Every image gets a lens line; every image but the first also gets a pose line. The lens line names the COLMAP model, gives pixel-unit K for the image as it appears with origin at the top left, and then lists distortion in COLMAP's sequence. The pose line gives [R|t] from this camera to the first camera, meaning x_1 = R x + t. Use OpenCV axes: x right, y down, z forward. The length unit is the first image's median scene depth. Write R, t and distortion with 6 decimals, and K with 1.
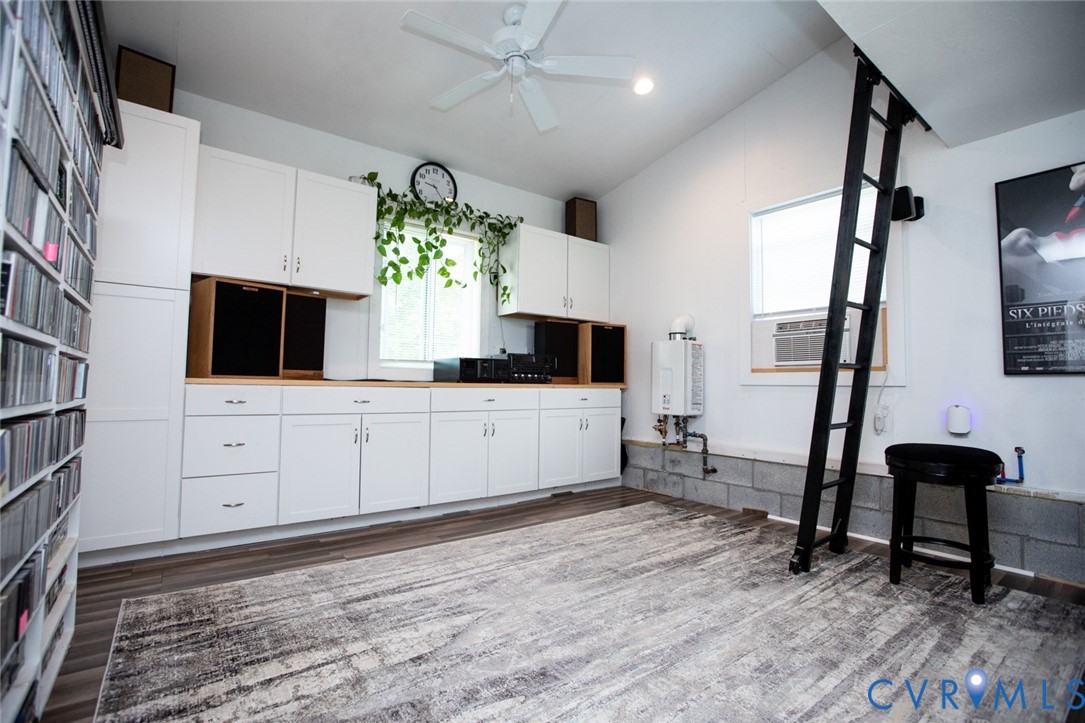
lens RADIAL K [[501.6, 0, 542.5], [0, 501.6, 361.5], [0, 0, 1]] dist [-0.052410, 0.022319]
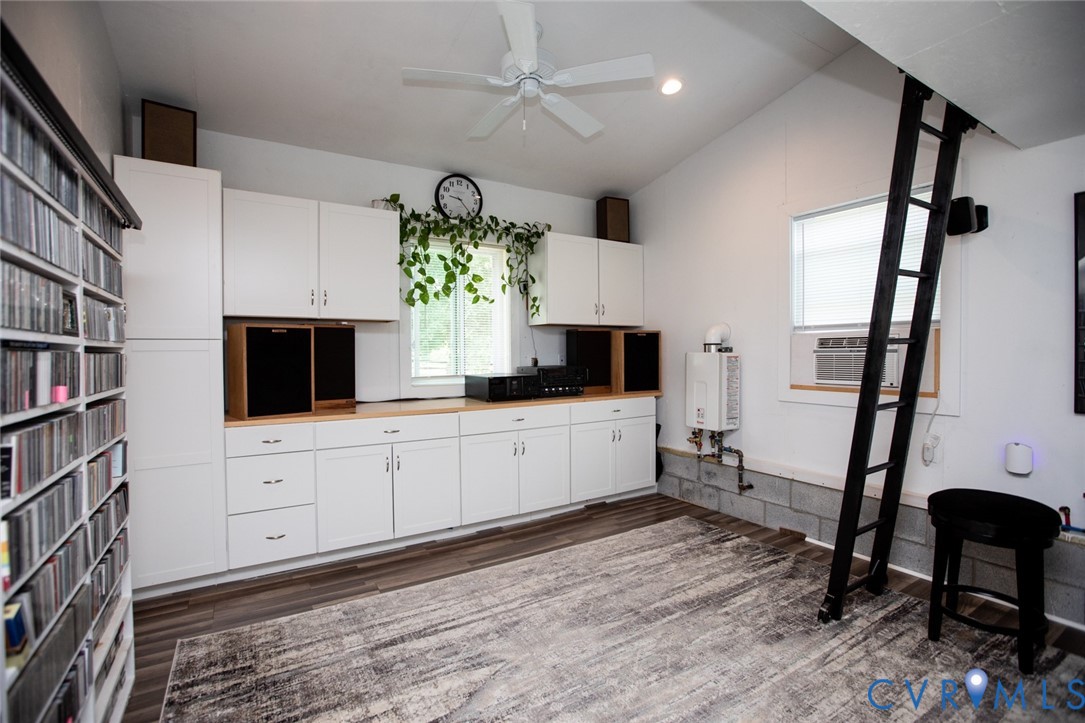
lens RADIAL K [[501.6, 0, 542.5], [0, 501.6, 361.5], [0, 0, 1]] dist [-0.052410, 0.022319]
pose [[0.994769, -0.019405, -0.100293, 0.063176], [0.026352, 0.997308, 0.068423, -0.149622], [0.098695, -0.070708, 0.992602, 0.023220]]
